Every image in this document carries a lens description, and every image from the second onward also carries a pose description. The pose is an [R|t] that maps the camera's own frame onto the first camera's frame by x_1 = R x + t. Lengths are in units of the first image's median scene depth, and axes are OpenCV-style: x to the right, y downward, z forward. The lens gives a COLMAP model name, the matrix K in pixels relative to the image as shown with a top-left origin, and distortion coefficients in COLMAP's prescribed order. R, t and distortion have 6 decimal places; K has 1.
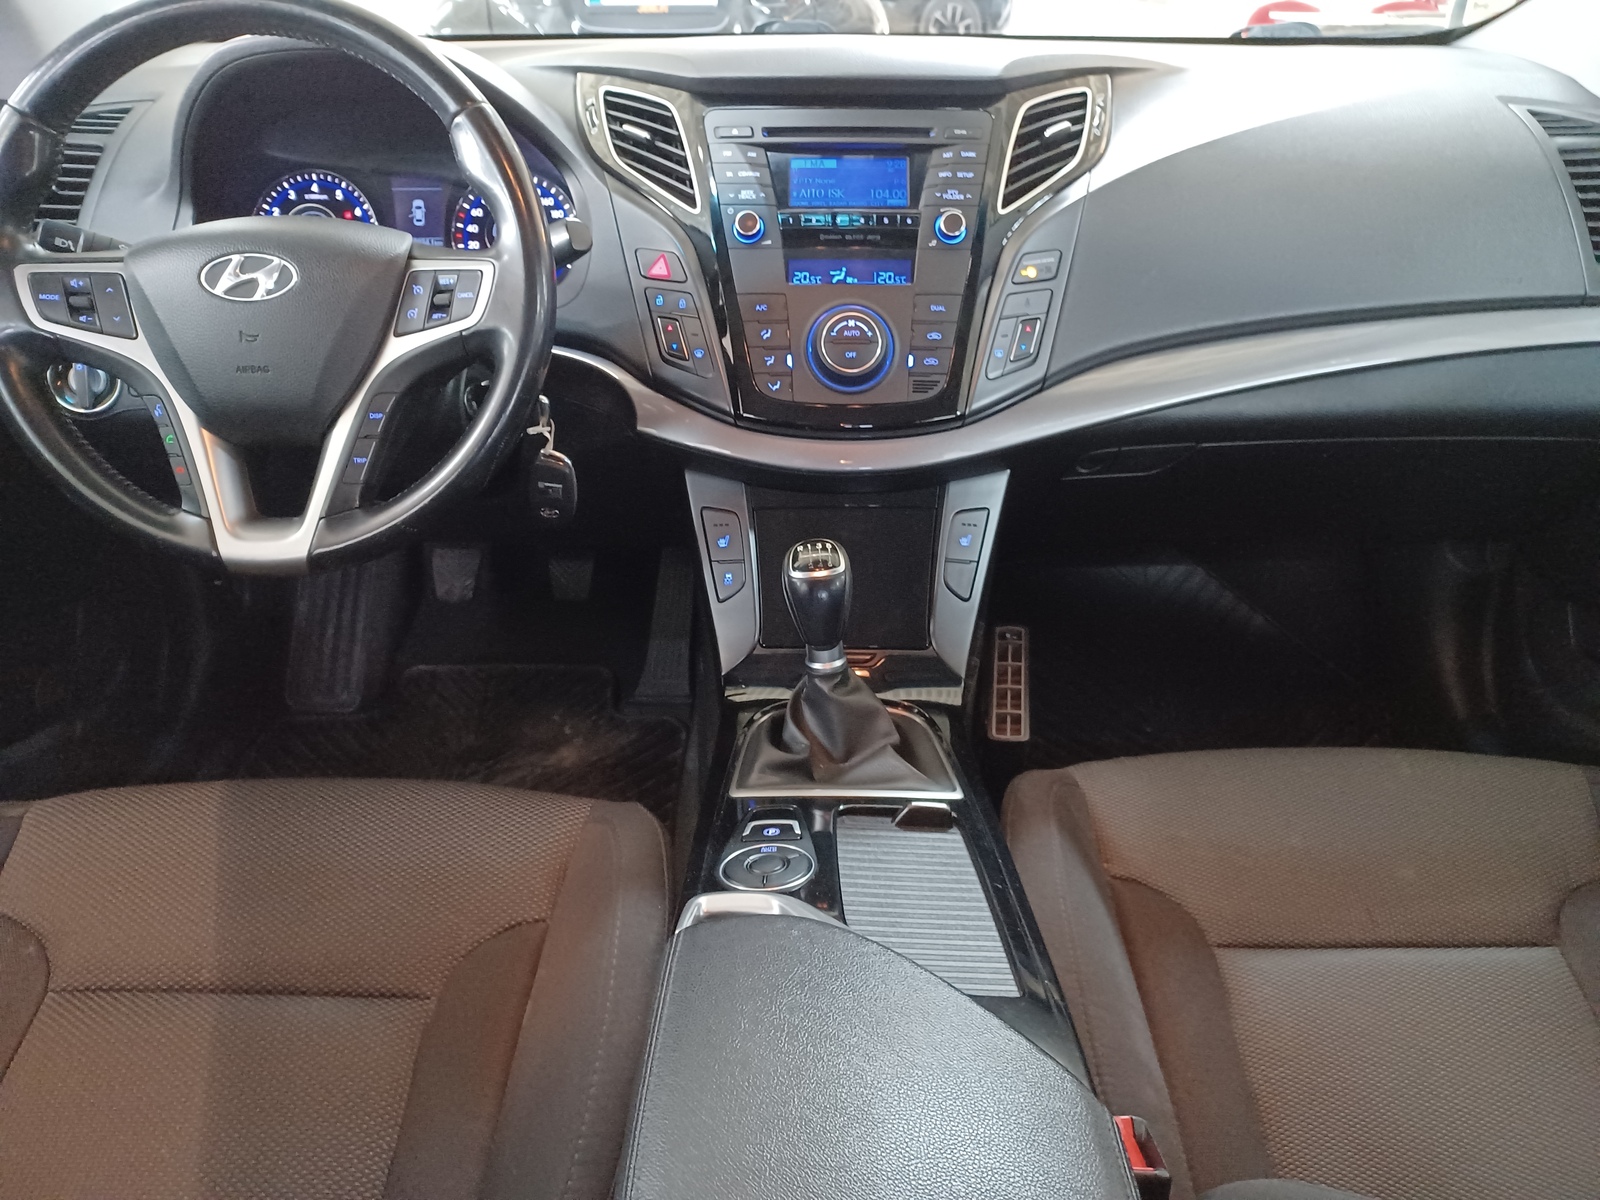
lens RADIAL K [[1145.6, 0, 800.3], [0, 1145.6, 610.1], [0, 0, 1]] dist [0.032227, -0.021340]
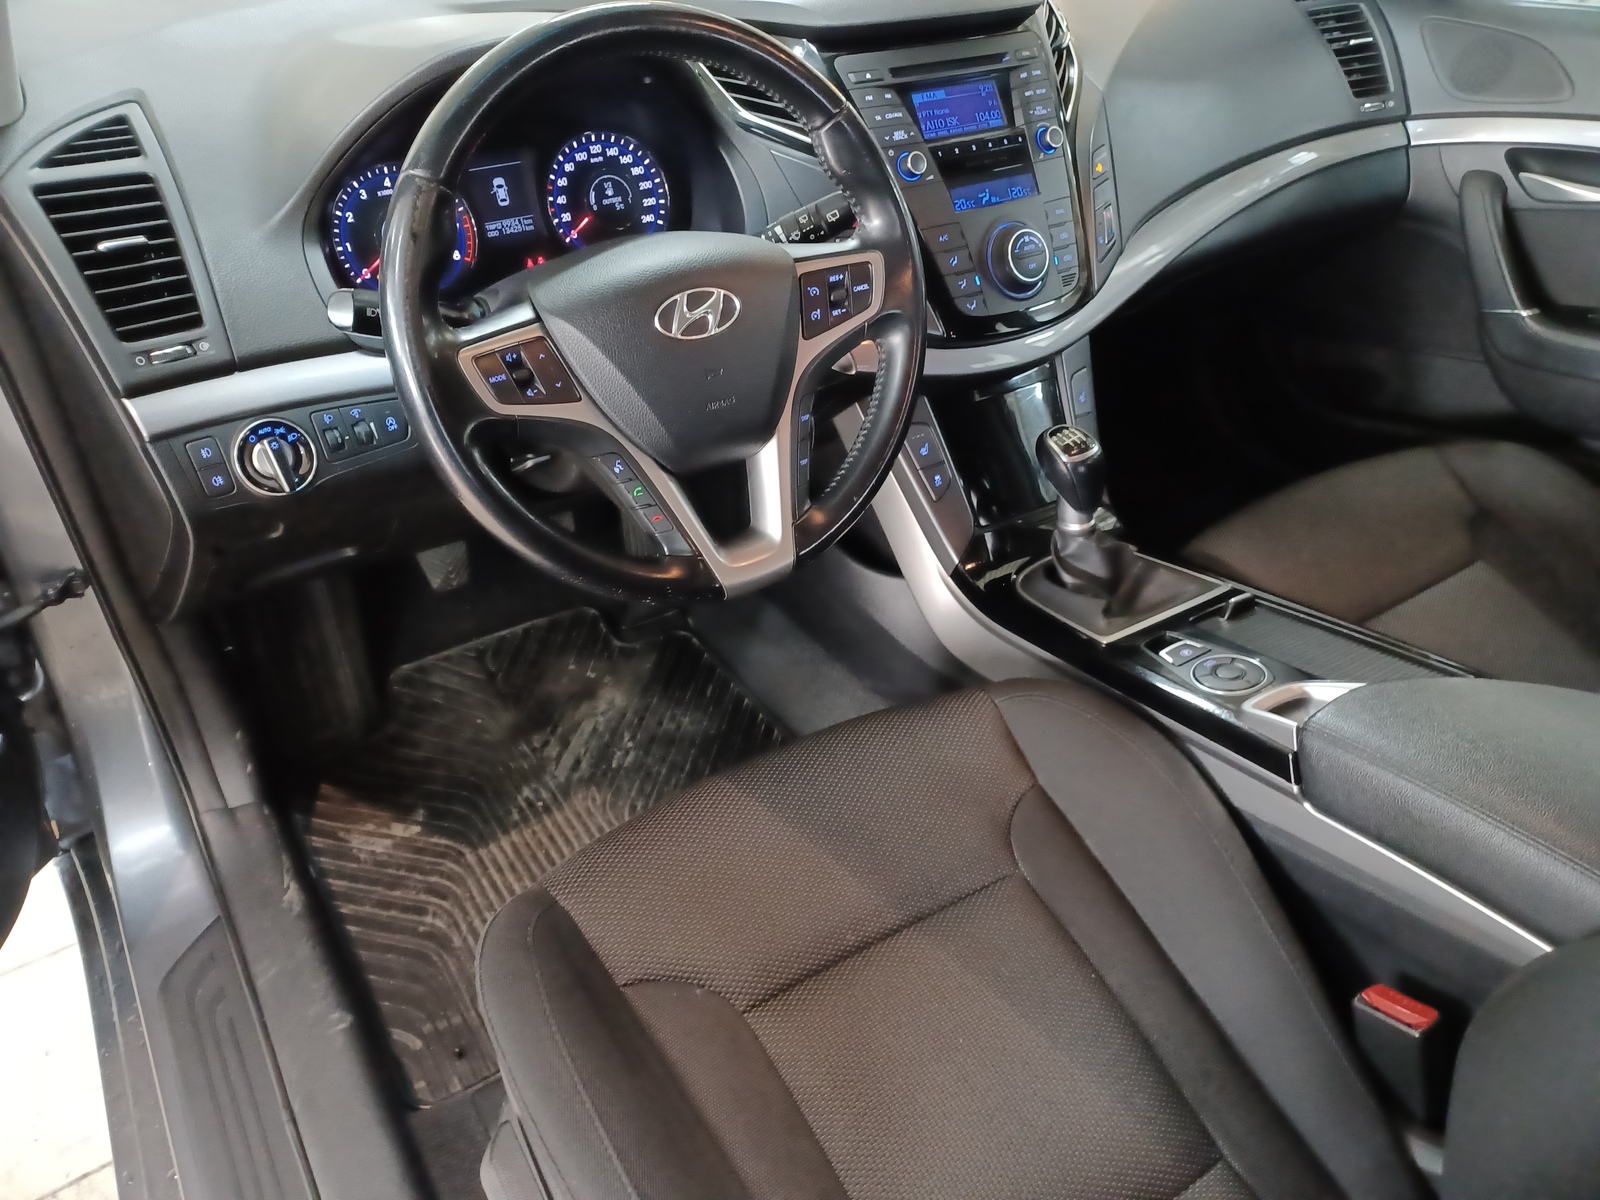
lens RADIAL K [[1145.6, 0, 800.3], [0, 1145.6, 597.0], [0, 0, 1]] dist [0.032227, -0.021340]
pose [[0.842598, -0.315629, 0.436357, -0.736728], [0.247973, 0.946635, 0.205894, -0.191739], [-0.478057, -0.065281, 0.875900, 0.052787]]
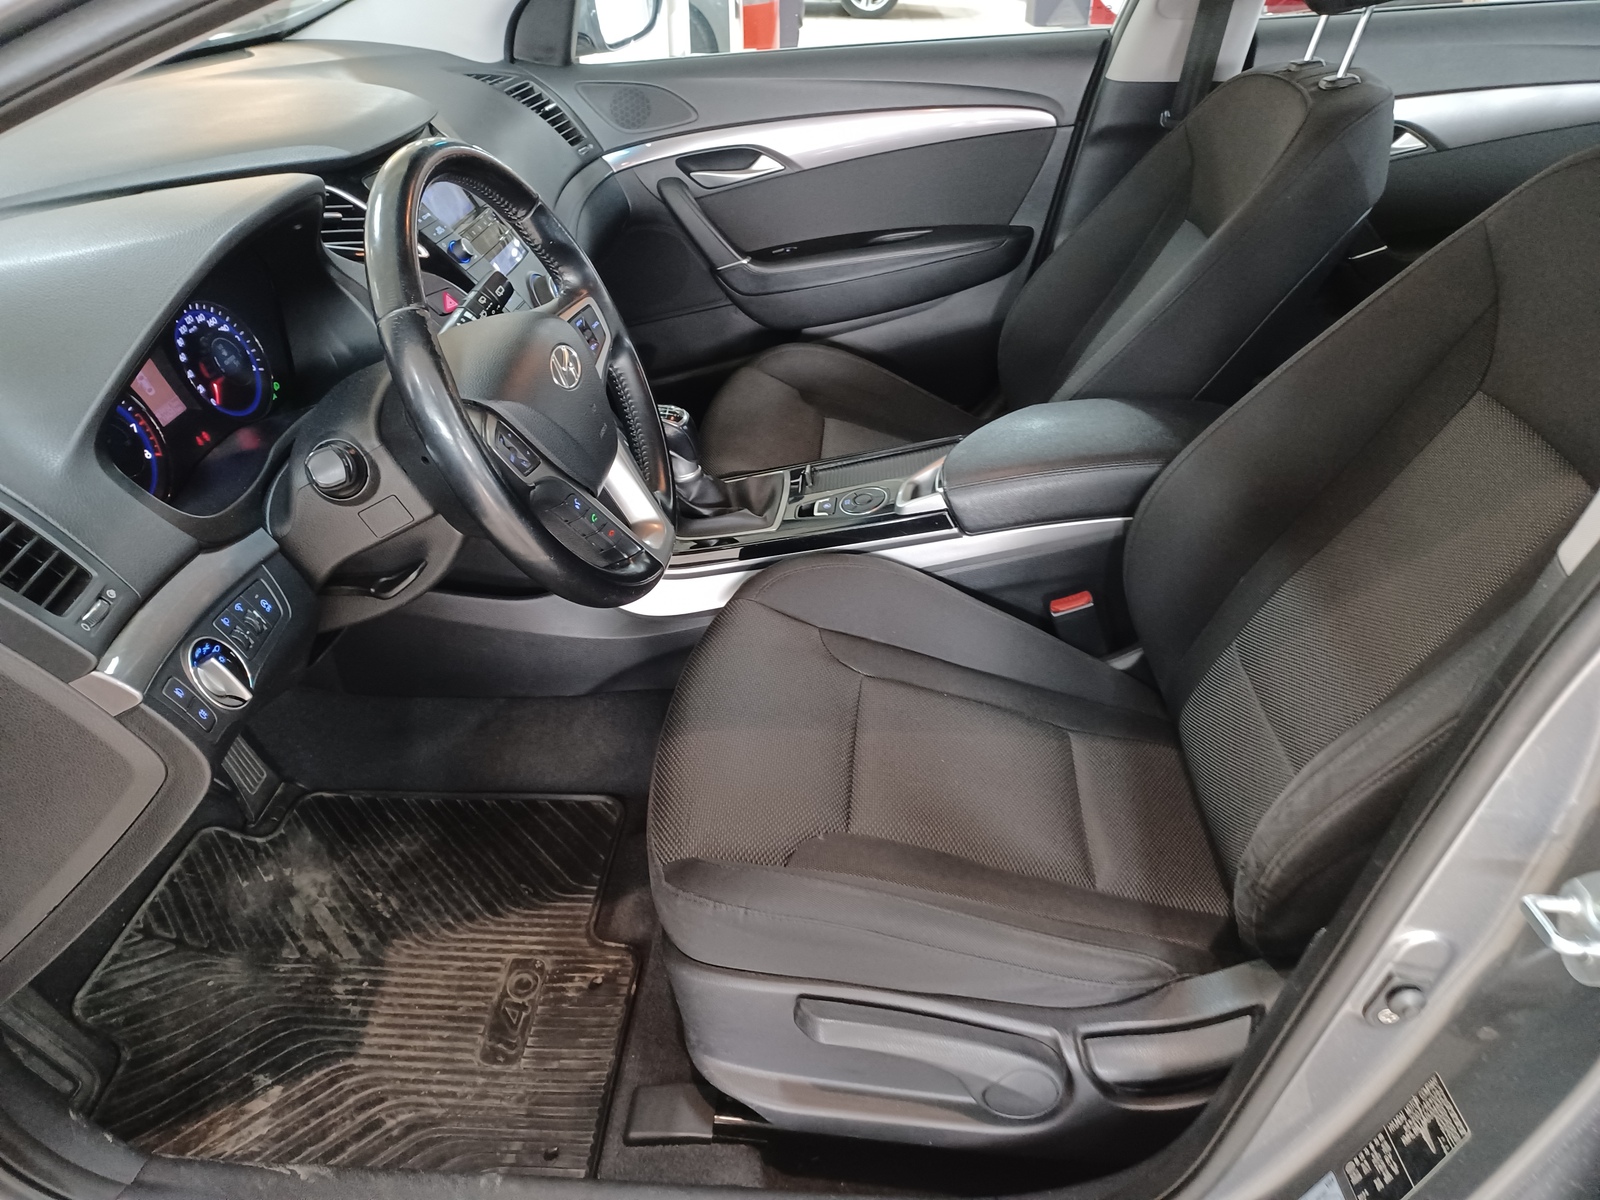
lens RADIAL K [[1145.6, 0, 799.8], [0, 1145.6, 598.7], [0, 0, 1]] dist [0.032227, -0.021340]
pose [[0.089700, -0.544725, 0.833804, -1.294377], [0.493897, 0.751319, 0.437704, -0.412839], [-0.864881, 0.372551, 0.336432, 0.365324]]
